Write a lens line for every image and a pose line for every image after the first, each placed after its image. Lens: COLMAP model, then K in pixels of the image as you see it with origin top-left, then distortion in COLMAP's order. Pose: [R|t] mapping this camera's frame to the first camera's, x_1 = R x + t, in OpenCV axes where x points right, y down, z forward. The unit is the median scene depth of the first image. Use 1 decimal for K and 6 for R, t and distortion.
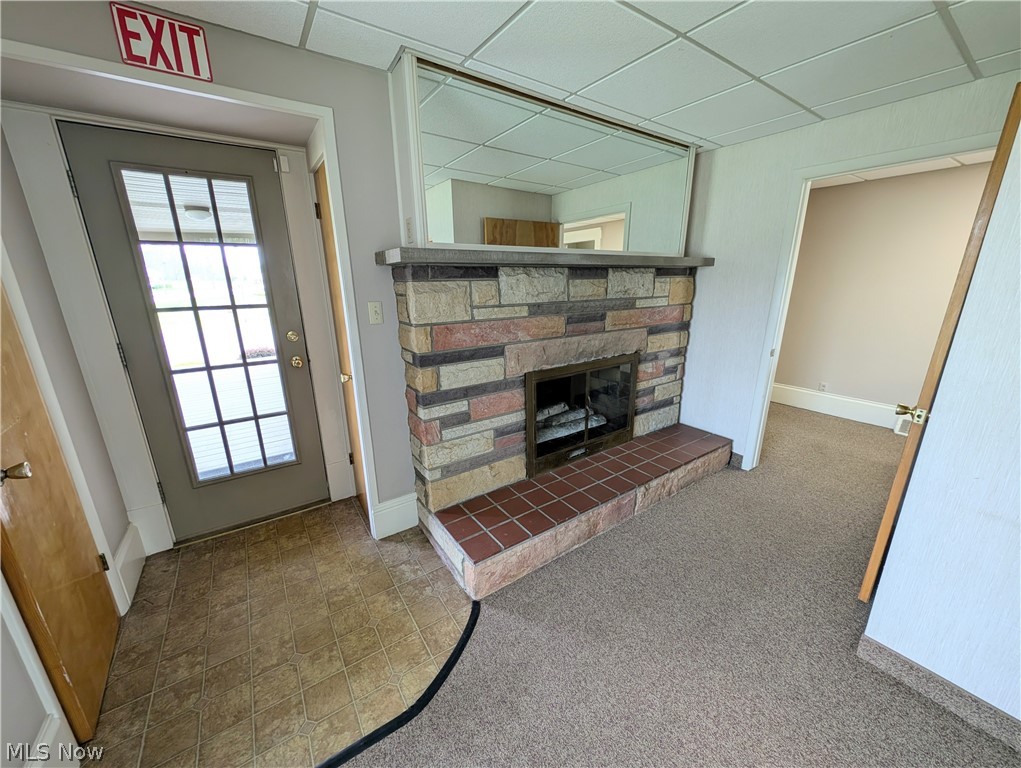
lens RADIAL K [[385.1, 0, 507.2], [0, 385.1, 385.3], [0, 0, 1]] dist [0.006992, -0.002269]
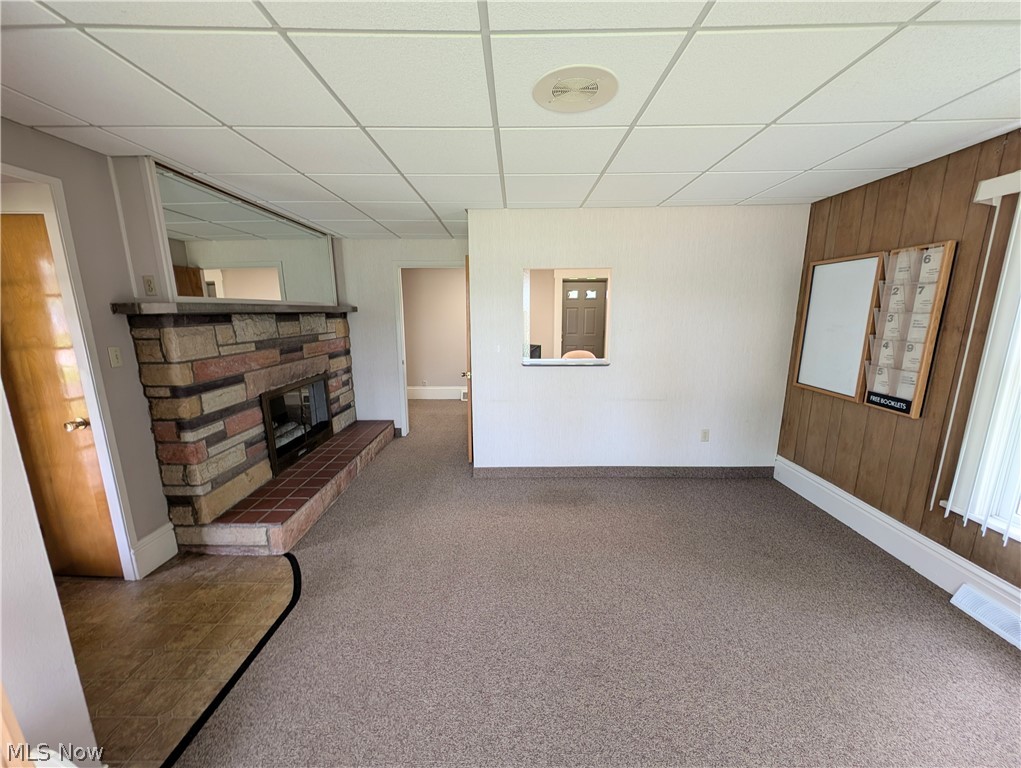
lens RADIAL K [[385.1, 0, 510.6], [0, 385.1, 383.7], [0, 0, 1]] dist [0.006992, -0.002269]
pose [[0.572382, -0.147646, 0.806585, -0.525394], [0.222694, 0.974675, 0.020384, 0.097932], [-0.789168, 0.167955, 0.590767, -0.445920]]
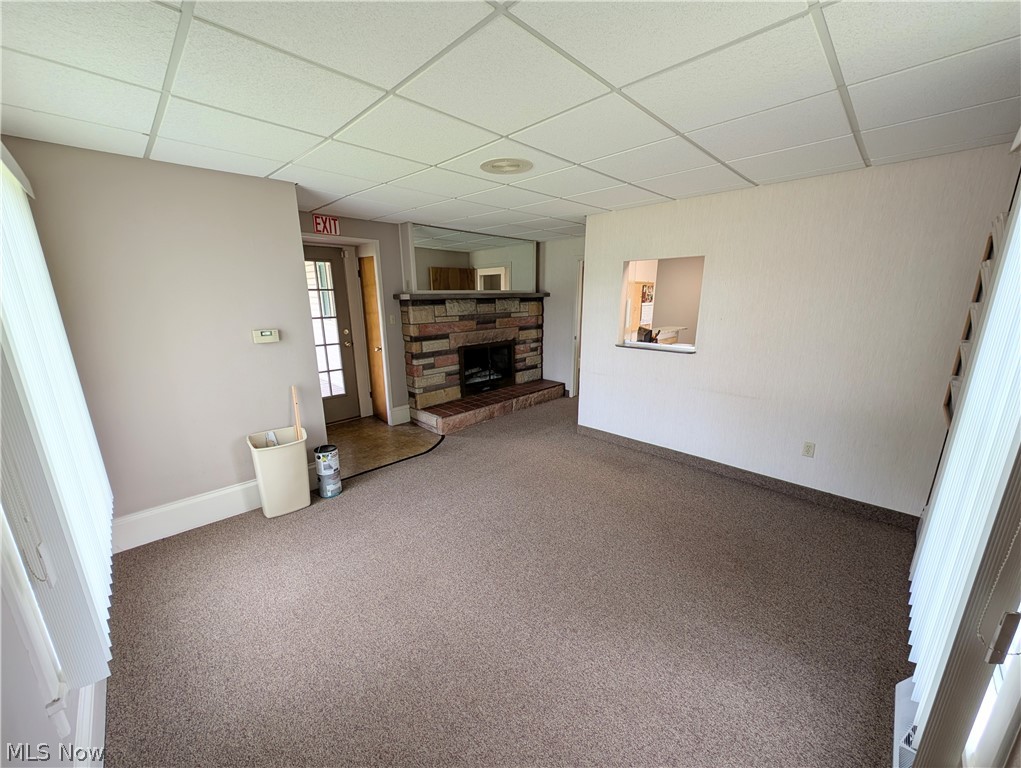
lens RADIAL K [[385.1, 0, 506.9], [0, 385.1, 383.5], [0, 0, 1]] dist [0.006992, -0.002269]
pose [[0.983167, -0.040578, 0.178148, -0.084526], [0.048487, 0.998012, -0.040264, 0.285118], [-0.176160, 0.048224, 0.983180, -1.222471]]
